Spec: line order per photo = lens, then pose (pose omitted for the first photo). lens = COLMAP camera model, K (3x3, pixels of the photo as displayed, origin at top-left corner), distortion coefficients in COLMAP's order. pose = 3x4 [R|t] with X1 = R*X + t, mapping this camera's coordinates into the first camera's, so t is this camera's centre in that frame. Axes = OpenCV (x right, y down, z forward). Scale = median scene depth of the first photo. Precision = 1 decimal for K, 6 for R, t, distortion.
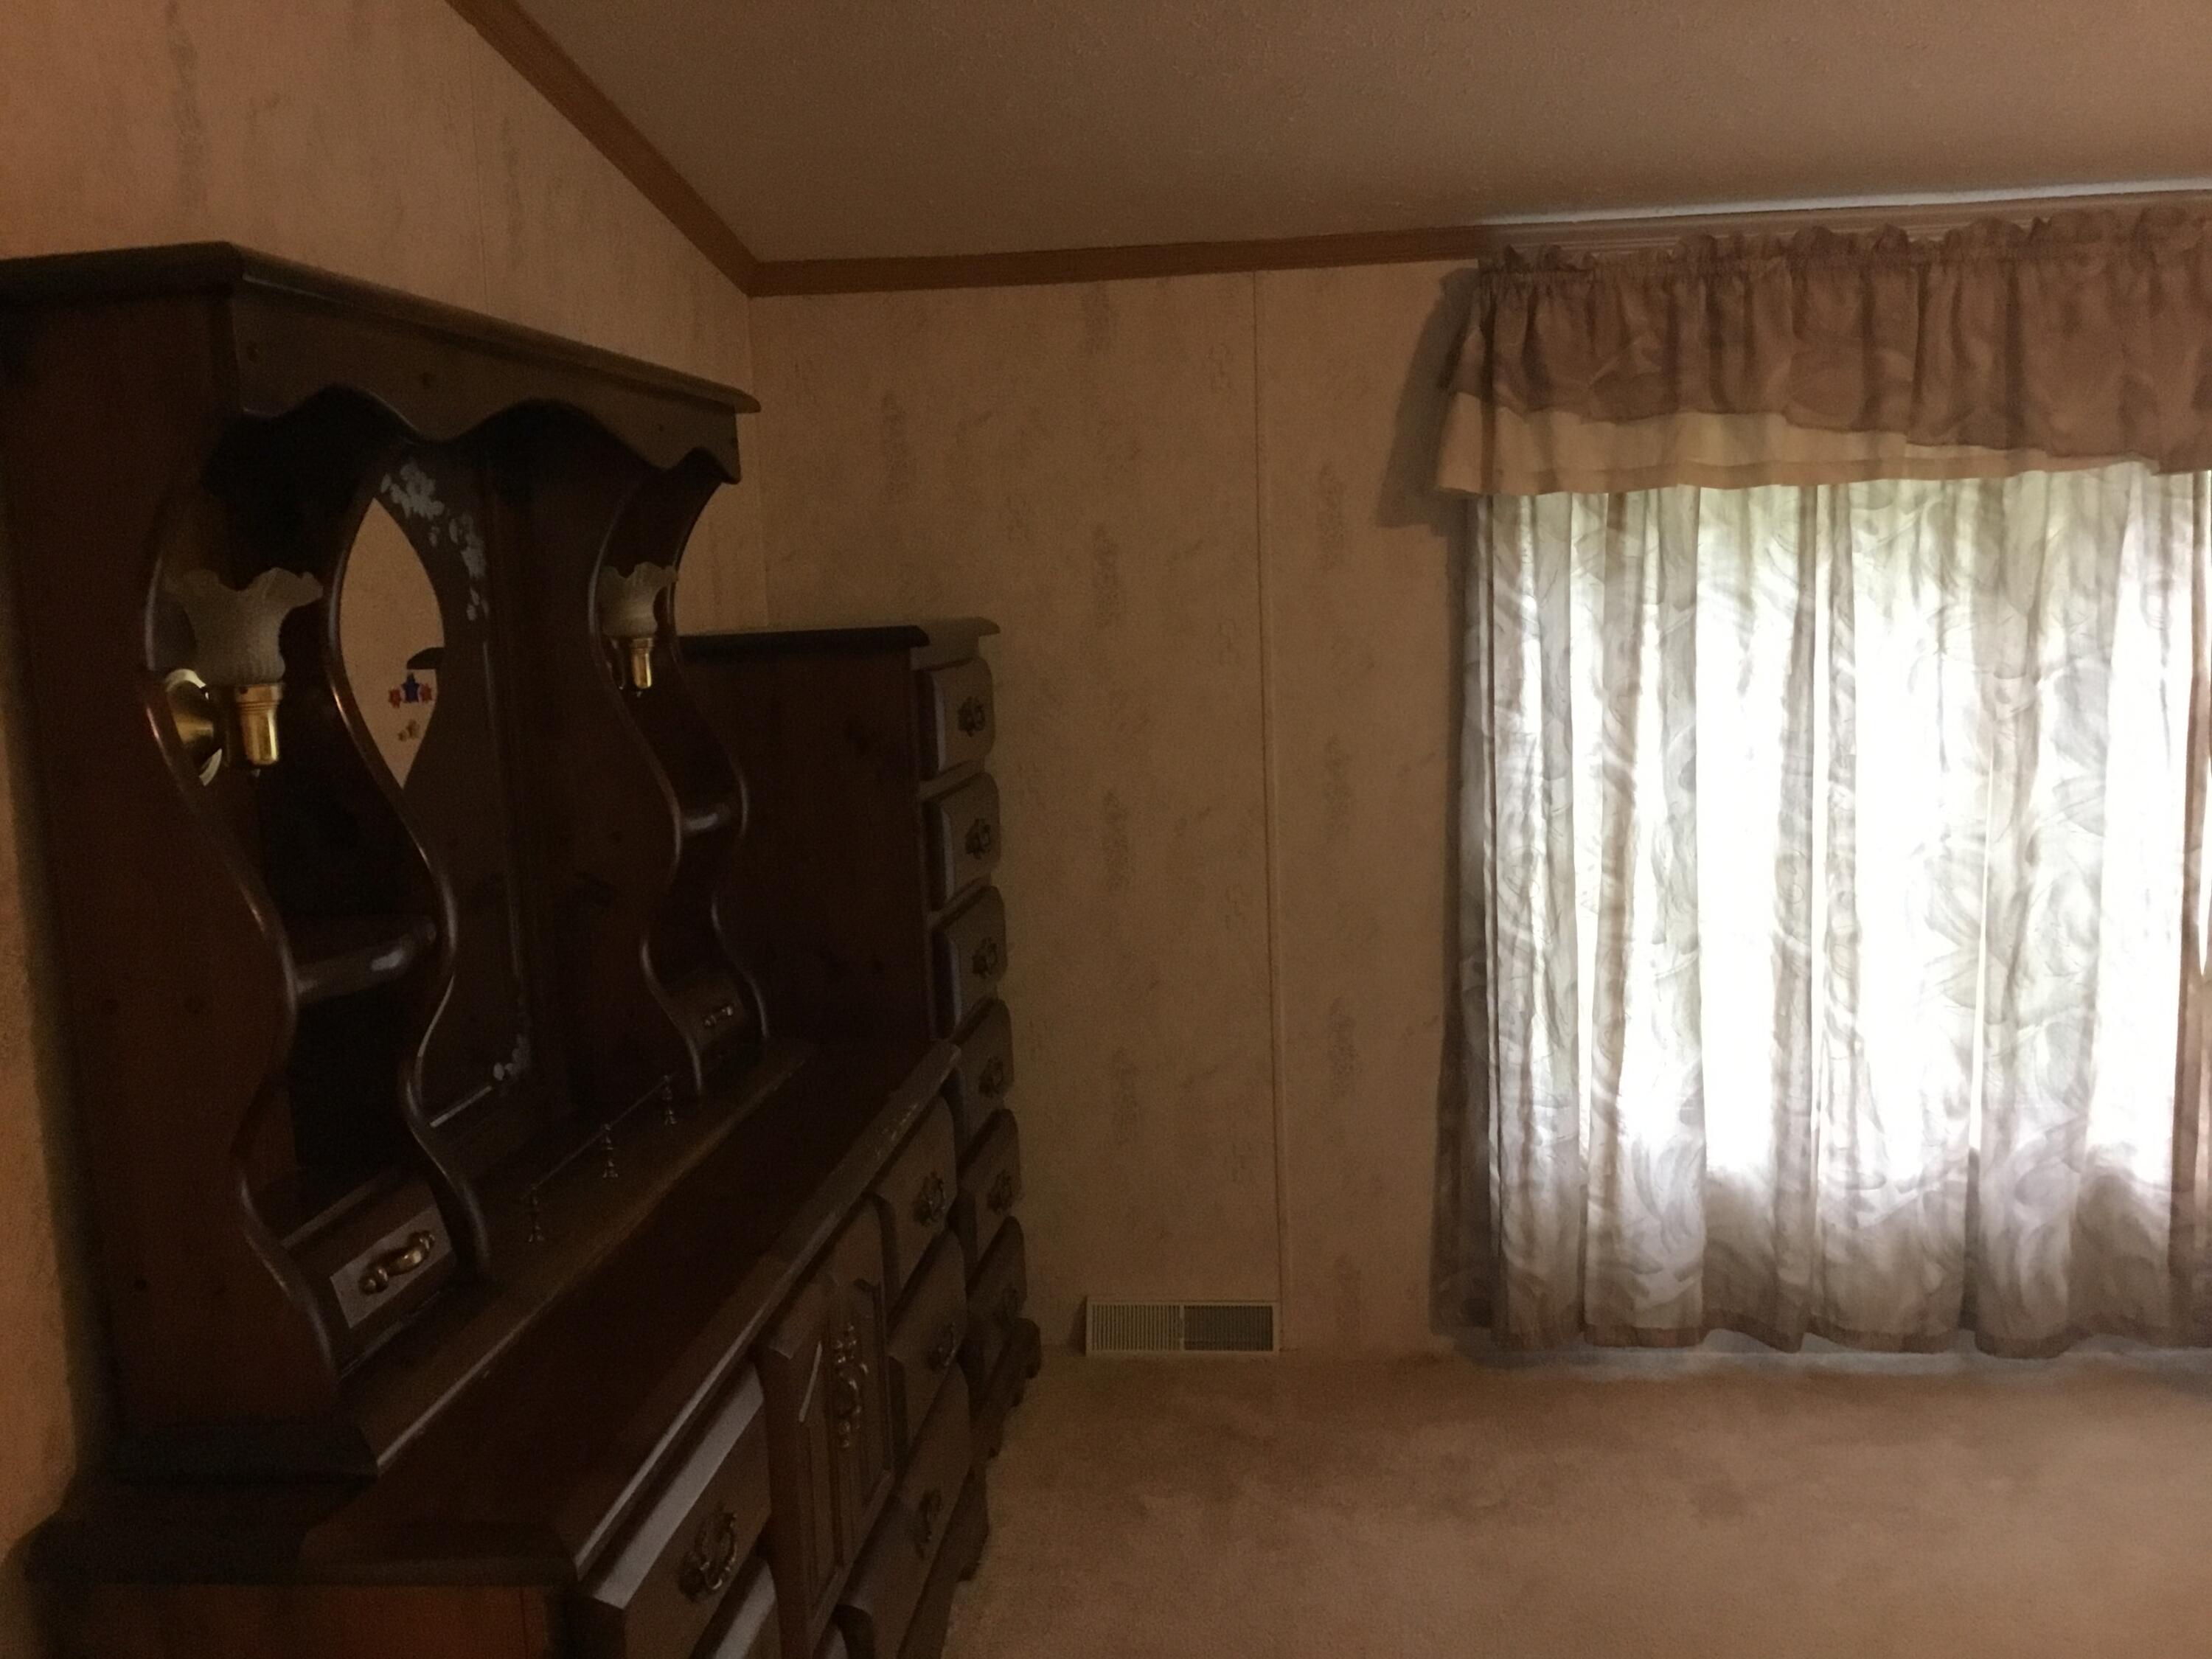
lens RADIAL K [[2010.5, 0, 1106.0], [0, 2010.5, 829.5], [0, 0, 1]] dist [0.088719, -0.165782]
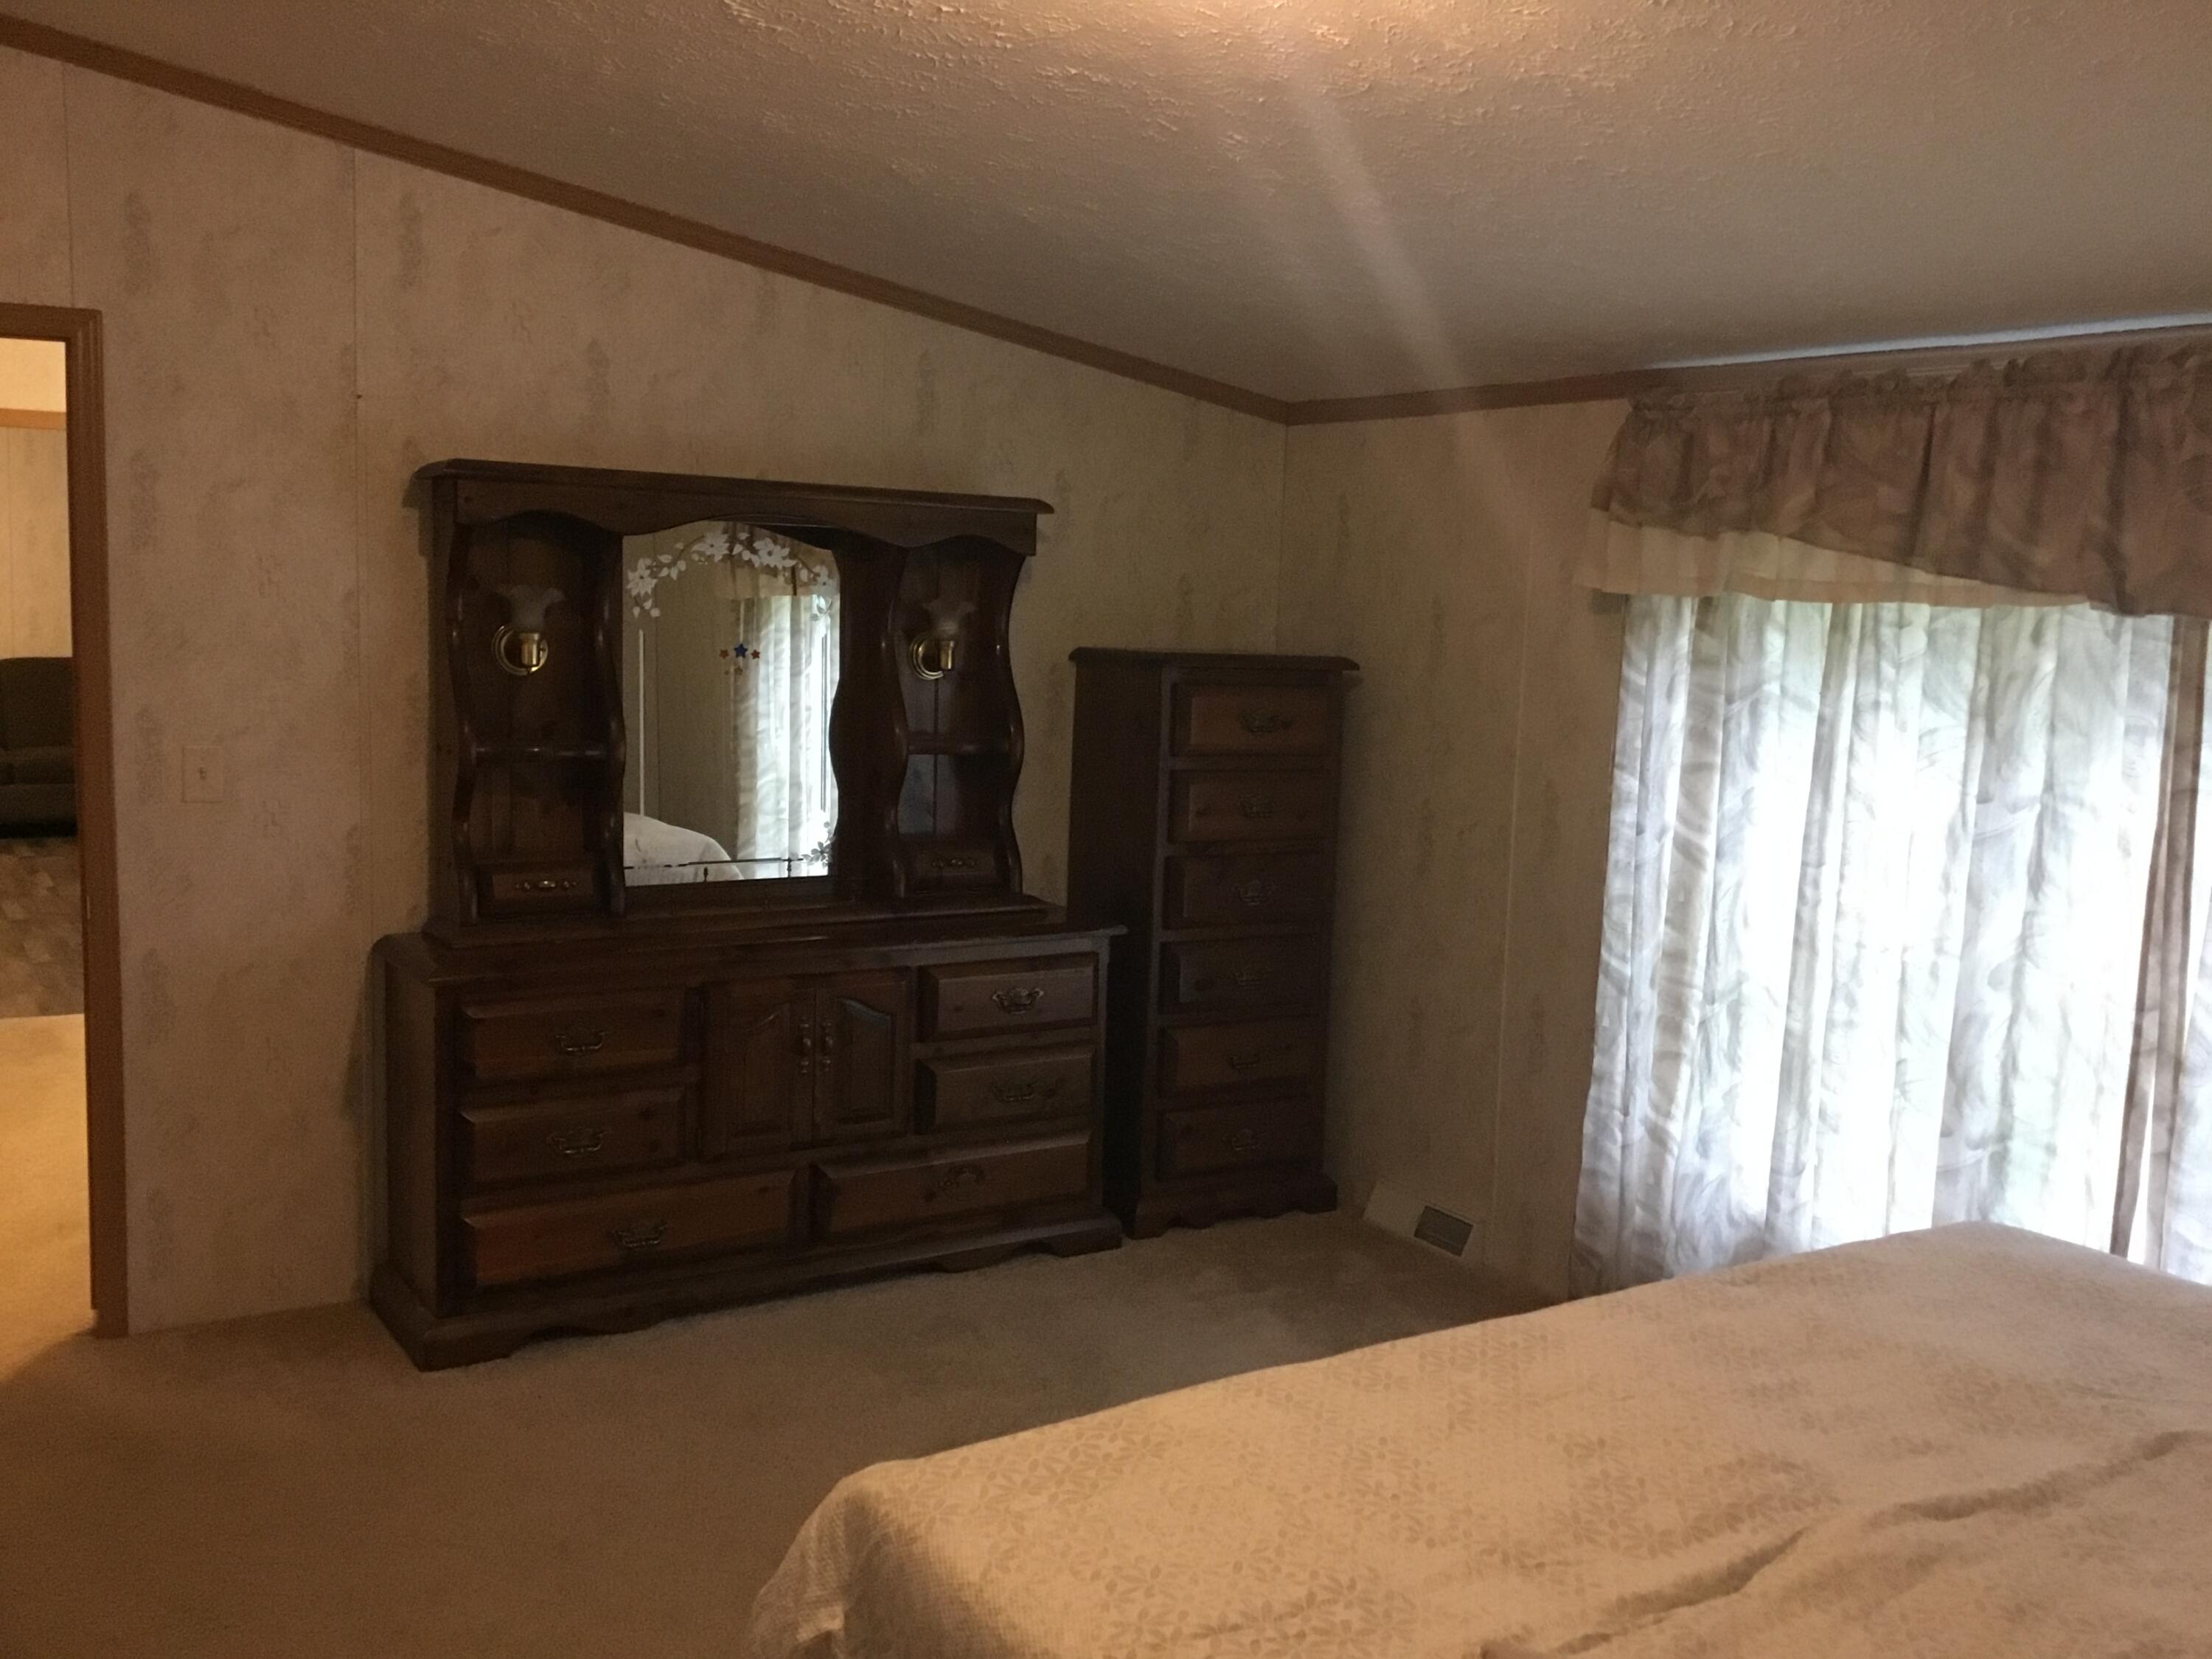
lens RADIAL K [[2010.5, 0, 1106.0], [0, 2010.5, 829.5], [0, 0, 1]] dist [0.088719, -0.165782]
pose [[0.616213, 0.154201, -0.772336, 0.966667], [-0.163555, 0.984322, 0.066032, -0.056754], [0.770410, 0.085630, 0.631772, 0.014243]]
